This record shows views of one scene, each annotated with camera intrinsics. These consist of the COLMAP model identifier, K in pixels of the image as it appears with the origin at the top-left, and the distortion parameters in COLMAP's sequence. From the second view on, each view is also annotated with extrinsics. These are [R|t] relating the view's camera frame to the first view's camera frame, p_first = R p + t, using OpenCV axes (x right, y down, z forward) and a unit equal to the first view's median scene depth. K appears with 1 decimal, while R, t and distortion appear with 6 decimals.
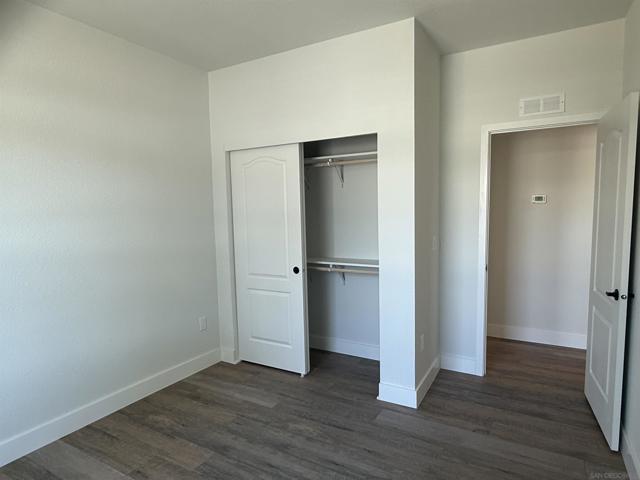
lens RADIAL K [[377.3, 0, 320.0], [0, 377.3, 240.0], [0, 0, 1]] dist [-0.003821, -0.000645]
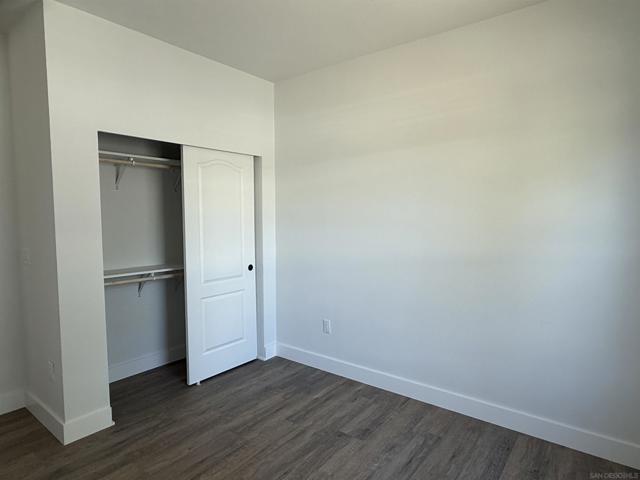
lens RADIAL K [[377.3, 0, 320.0], [0, 377.3, 240.0], [0, 0, 1]] dist [-0.003821, -0.000645]
pose [[0.147908, -0.055052, 0.987468, -1.052320], [0.082951, 0.995622, 0.043082, -0.028779], [-0.985516, 0.075539, 0.151827, 0.579403]]
